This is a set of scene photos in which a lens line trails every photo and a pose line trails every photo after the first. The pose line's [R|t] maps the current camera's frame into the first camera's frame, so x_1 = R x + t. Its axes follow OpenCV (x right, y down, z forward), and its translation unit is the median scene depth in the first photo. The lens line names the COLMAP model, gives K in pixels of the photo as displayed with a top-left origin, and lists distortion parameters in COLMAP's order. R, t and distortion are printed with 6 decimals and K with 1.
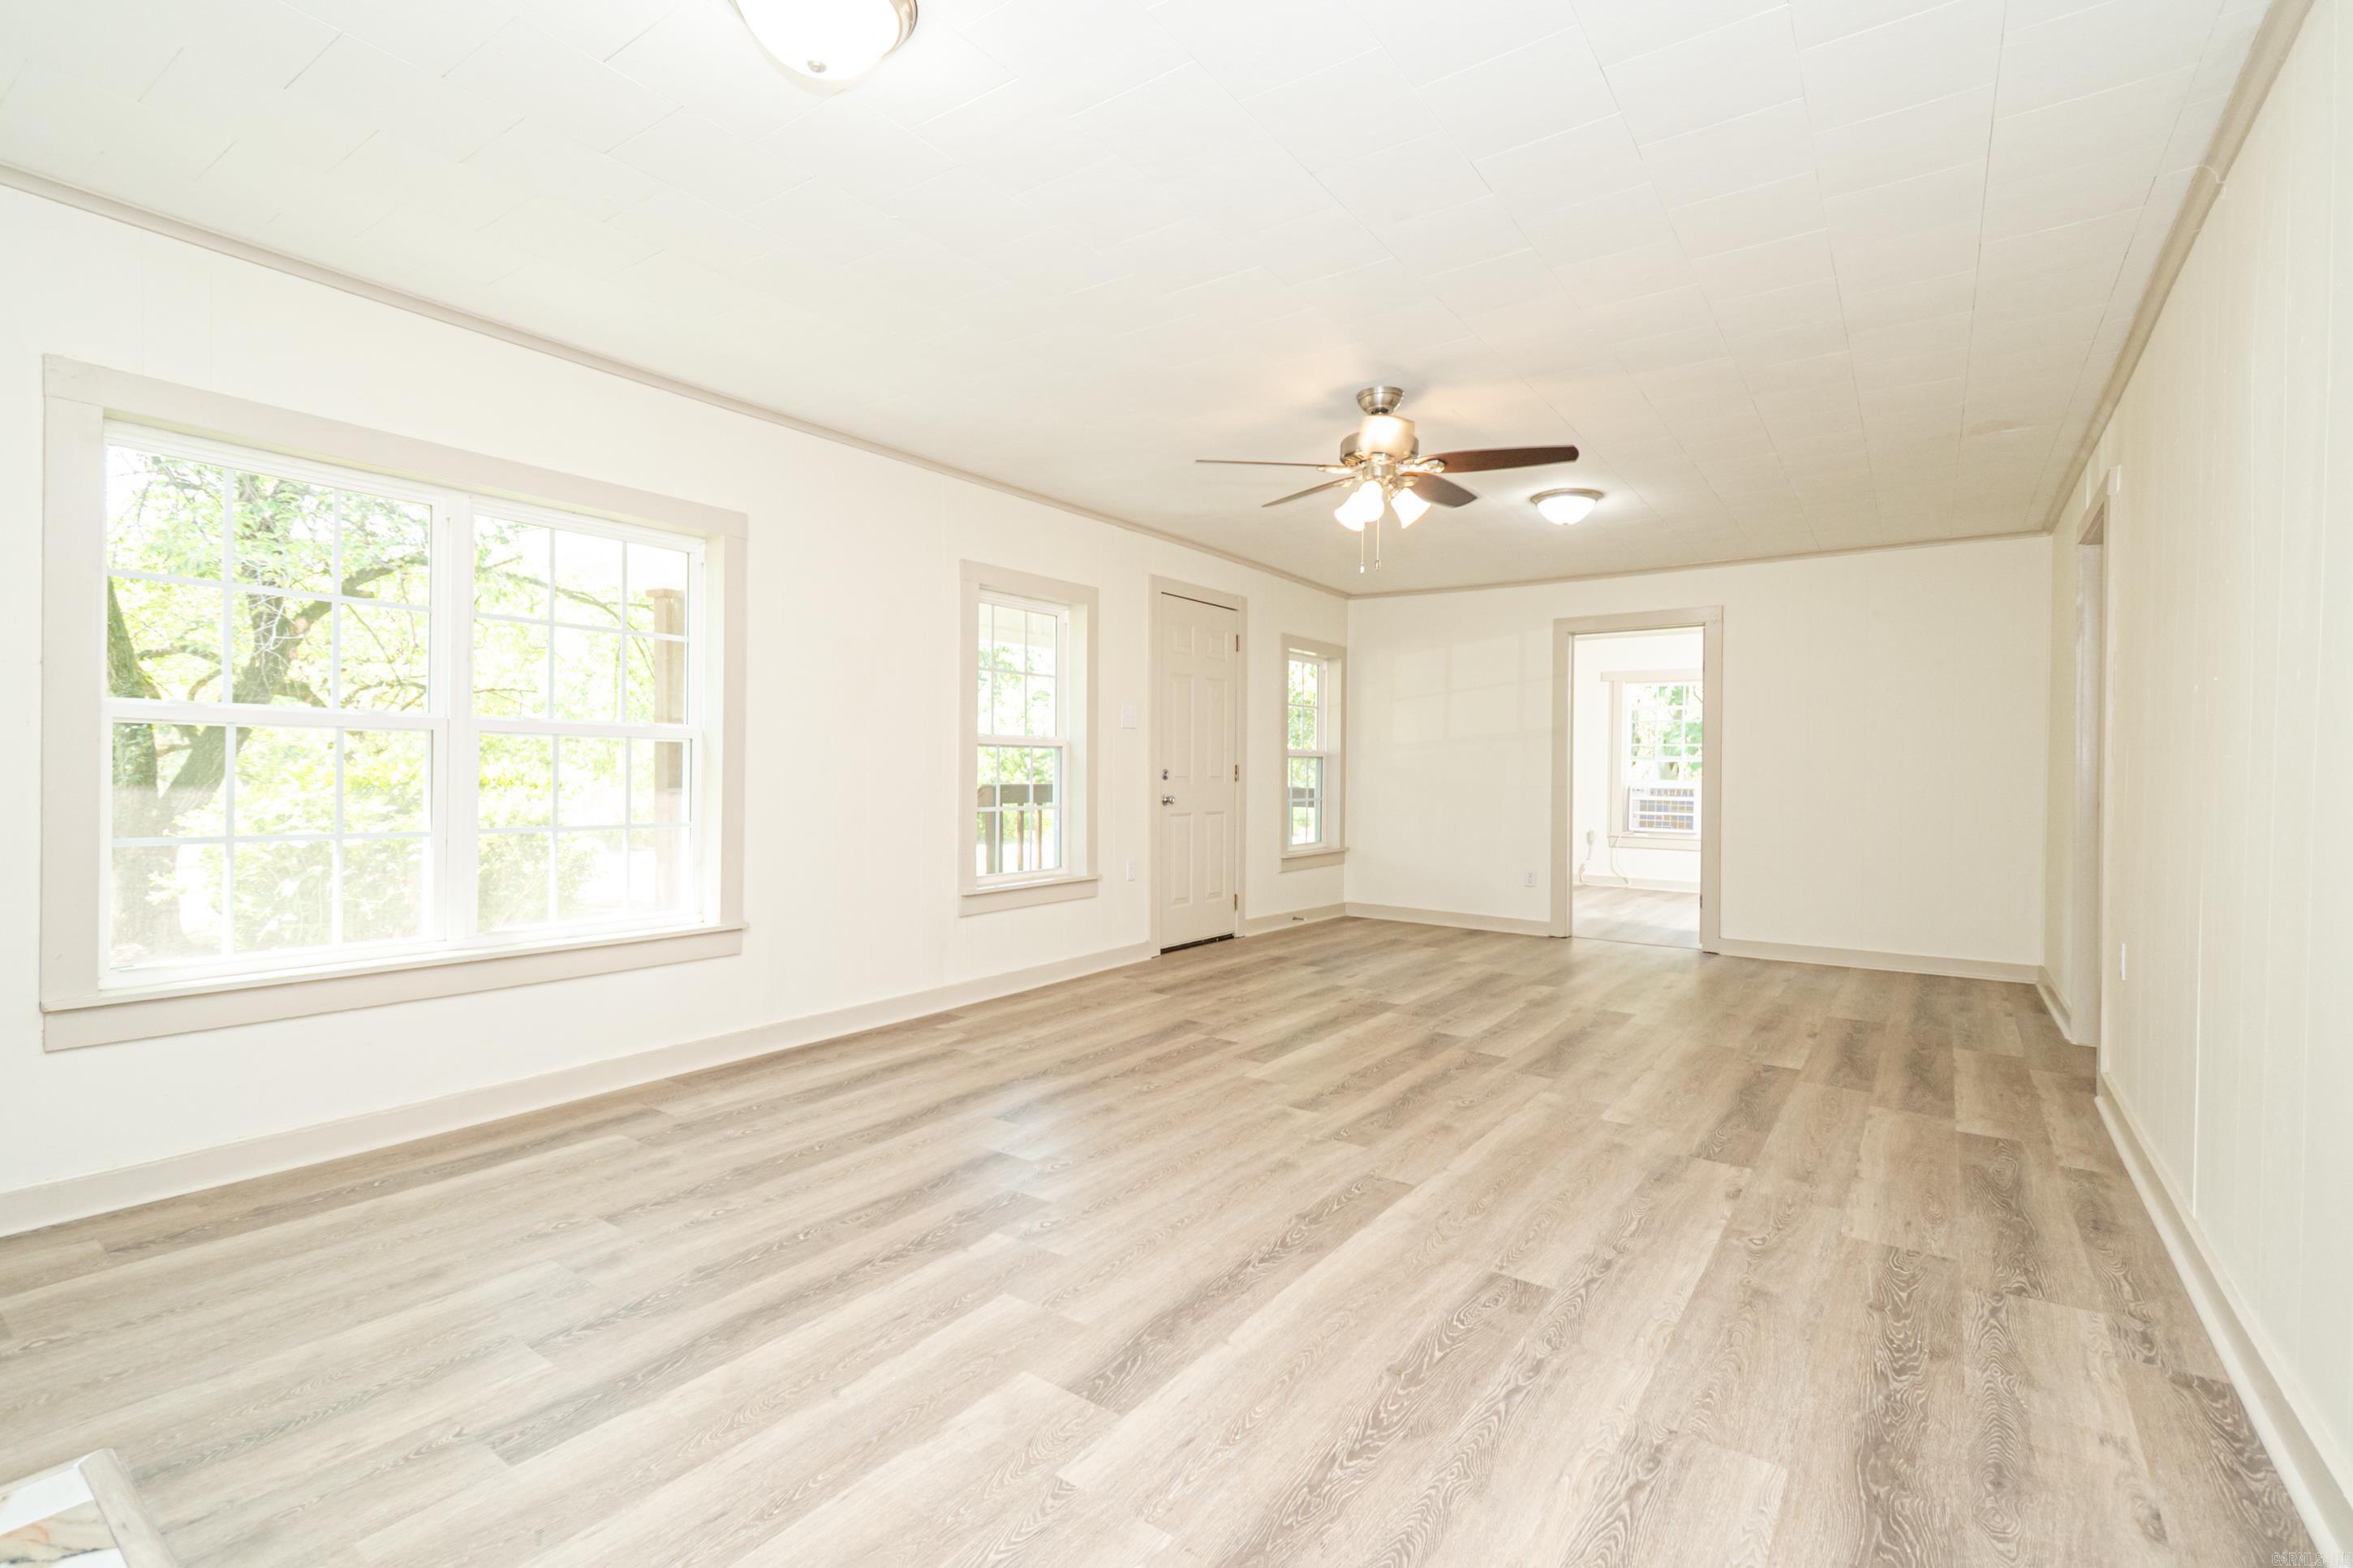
lens RADIAL K [[1068.7, 0, 1180.7], [0, 1068.7, 779.0], [0, 0, 1]] dist [-0.001502, -0.000573]
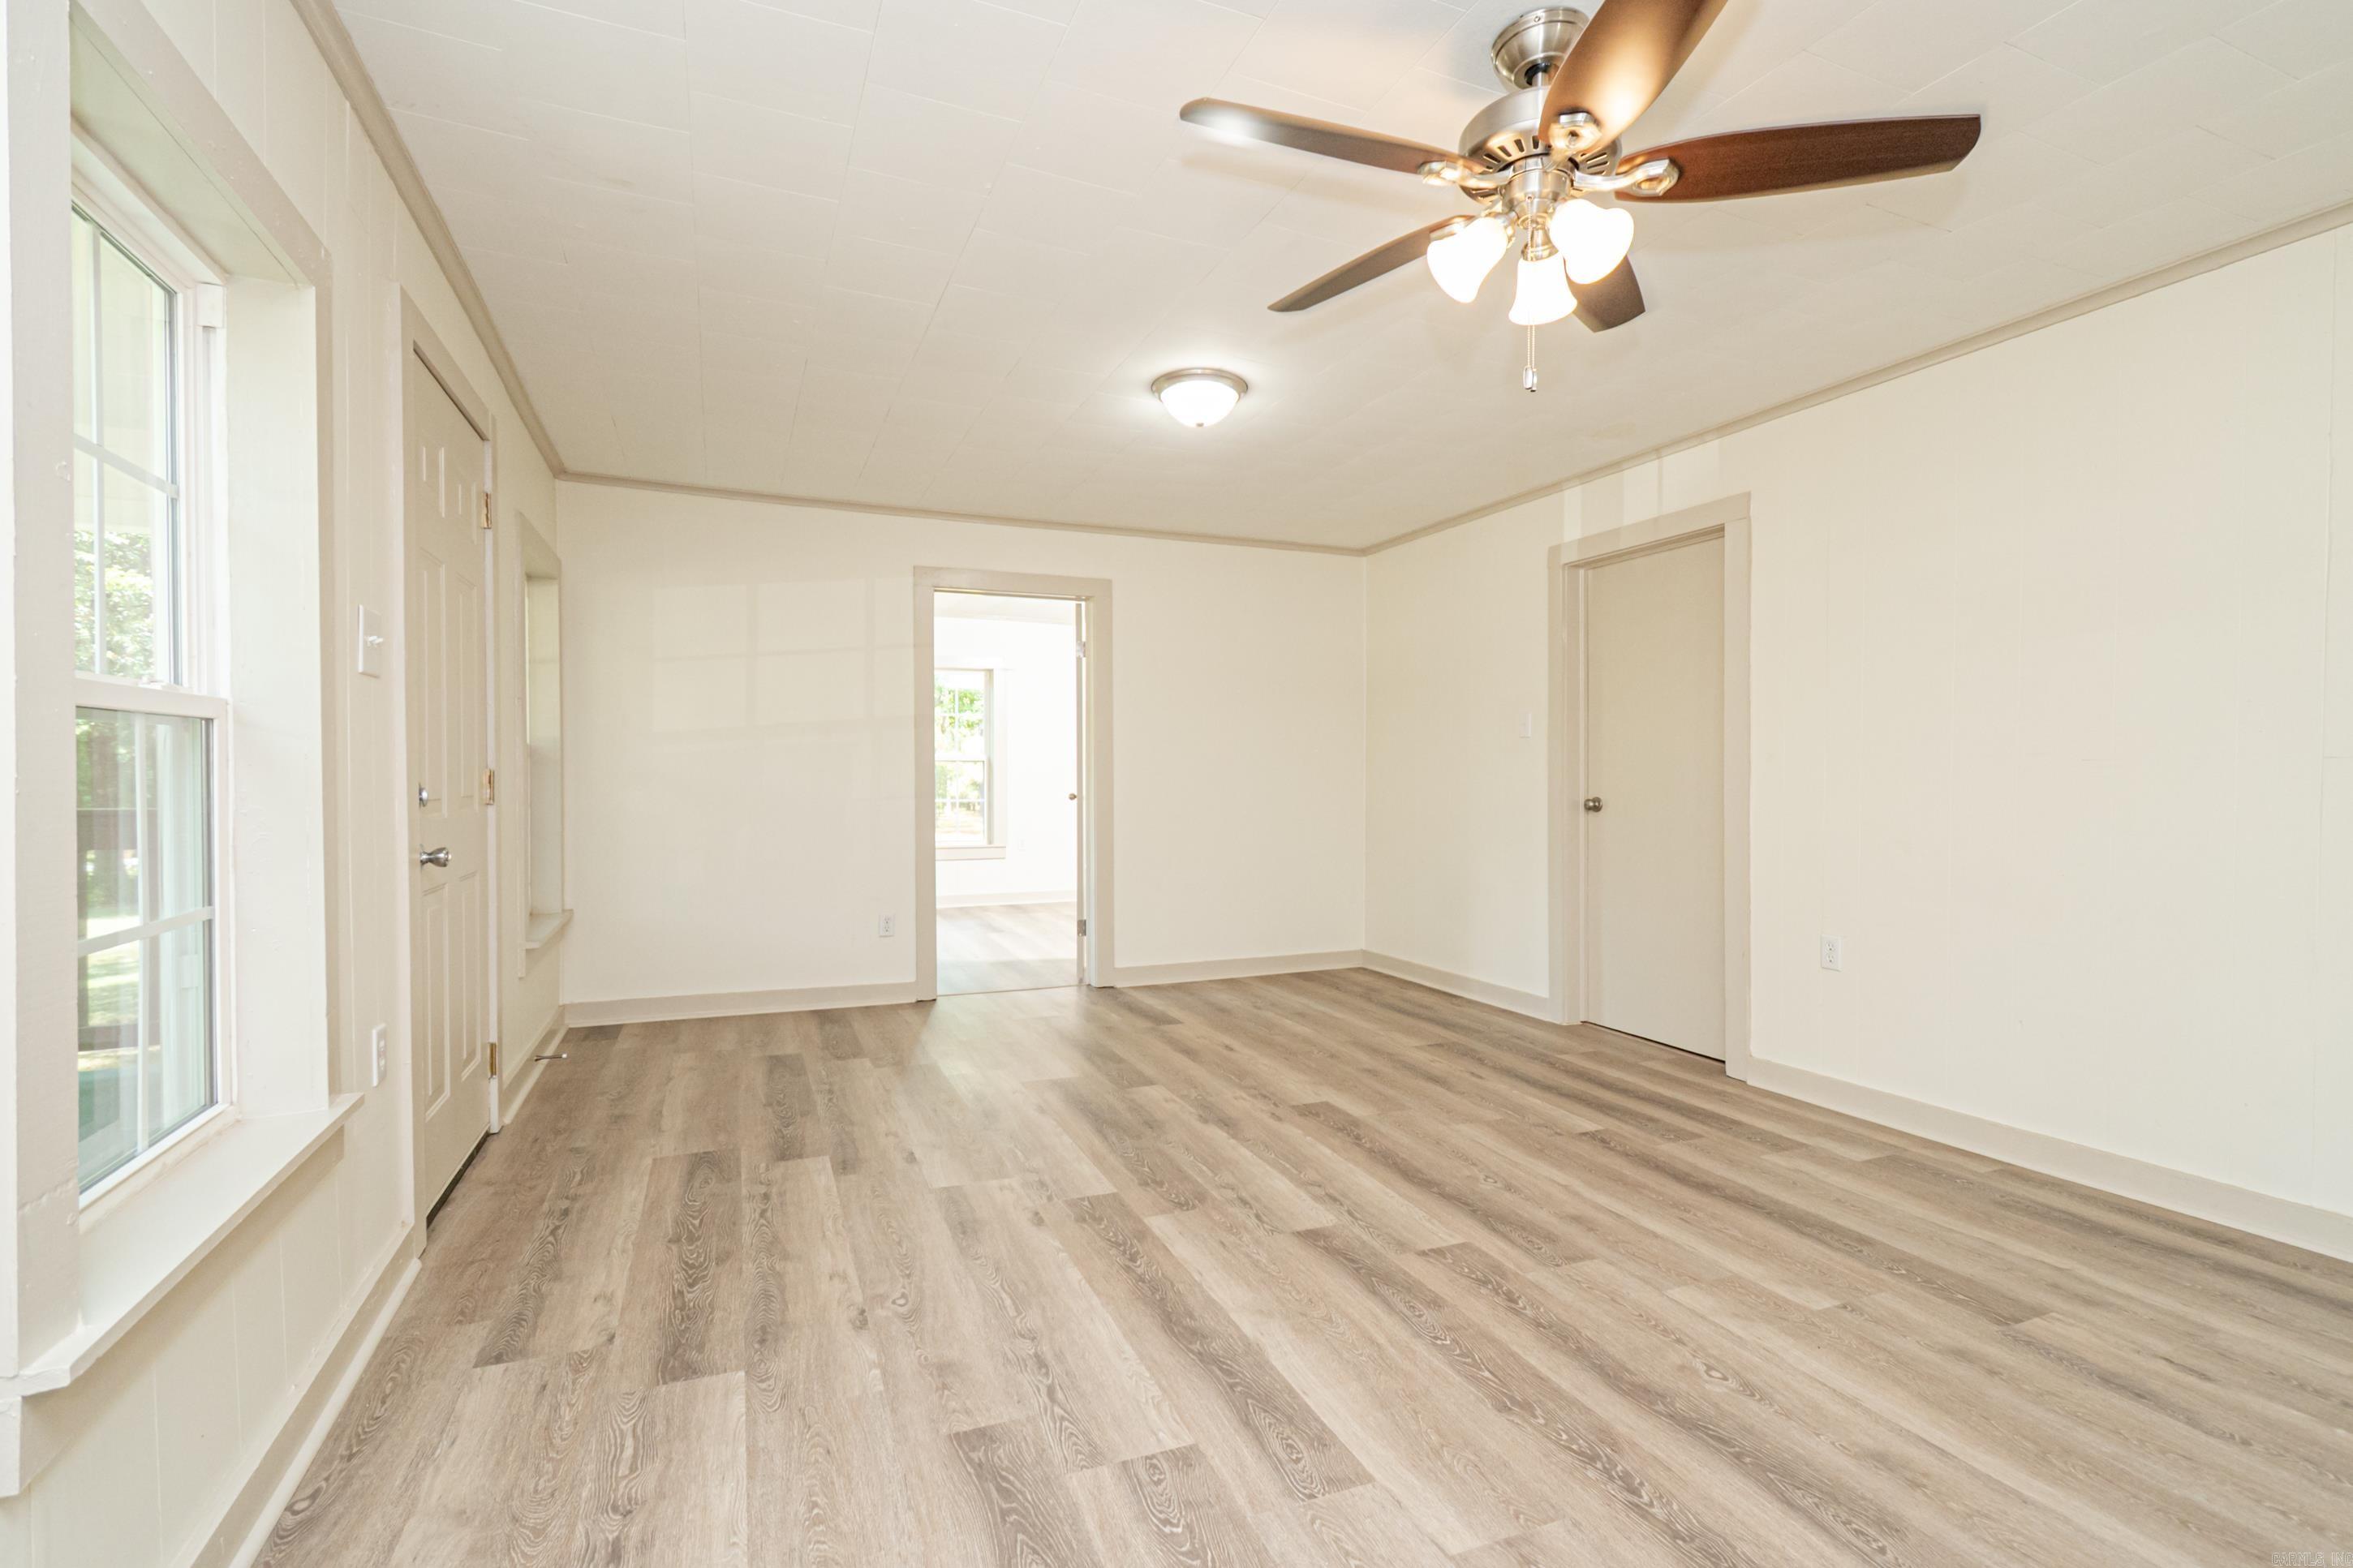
lens RADIAL K [[1068.7, 0, 1175.2], [0, 1068.7, 782.0], [0, 0, 1]] dist [-0.001502, -0.000573]
pose [[0.529794, -0.021678, 0.847849, -0.350456], [0.008453, 0.999759, 0.020280, -0.028679], [-0.848084, -0.003577, 0.529849, 0.902707]]
